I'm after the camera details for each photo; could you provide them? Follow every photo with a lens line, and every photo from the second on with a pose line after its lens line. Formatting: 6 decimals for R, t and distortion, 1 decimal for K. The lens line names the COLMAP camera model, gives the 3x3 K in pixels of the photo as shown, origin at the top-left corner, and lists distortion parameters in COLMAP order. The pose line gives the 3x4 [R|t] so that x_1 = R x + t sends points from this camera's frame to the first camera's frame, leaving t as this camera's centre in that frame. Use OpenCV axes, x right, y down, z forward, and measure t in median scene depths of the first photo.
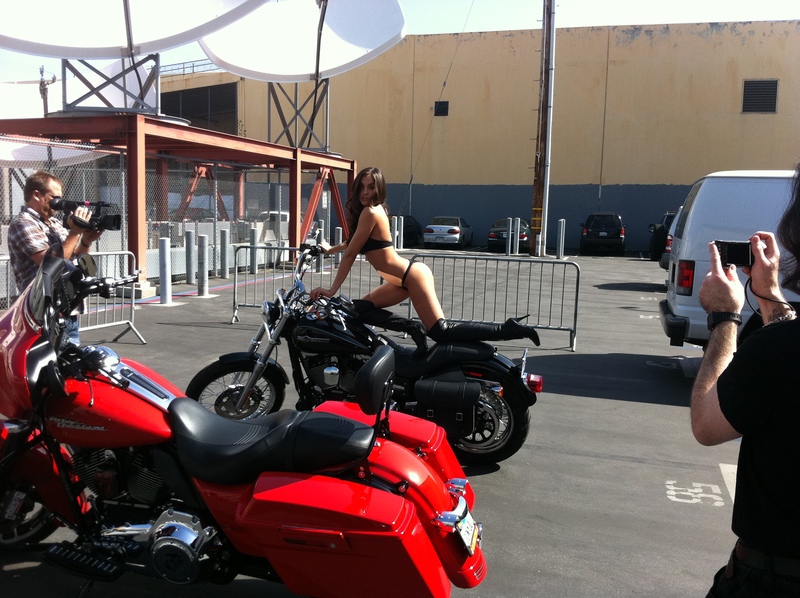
lens RADIAL K [[761.0, 0, 400.0], [0, 761.0, 299.0], [0, 0, 1]] dist [0.071865, -0.295573]
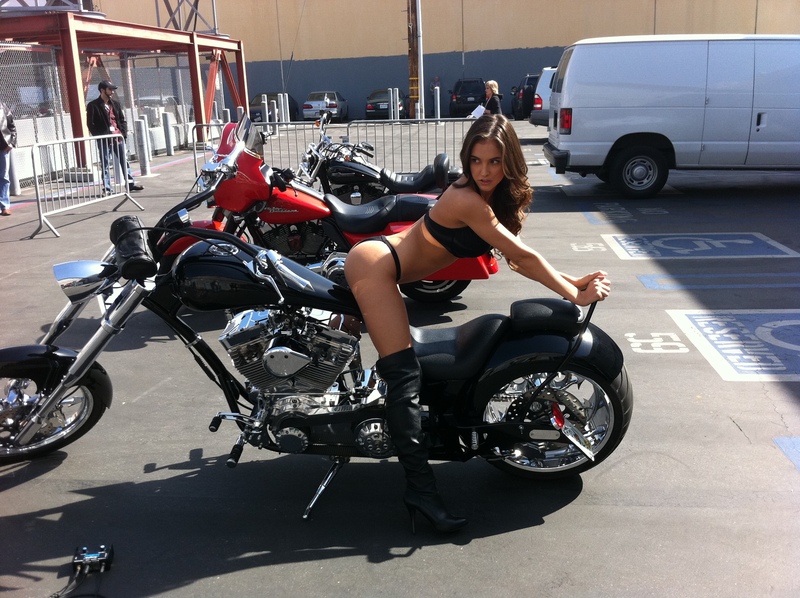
lens RADIAL K [[761.0, 0, 400.0], [0, 761.0, 299.0], [0, 0, 1]] dist [0.071865, -0.295573]
pose [[0.980471, -0.106925, 0.165055, -0.062522], [0.079700, 0.983308, 0.163561, 0.013011], [-0.179789, -0.147212, 0.972628, -0.115169]]
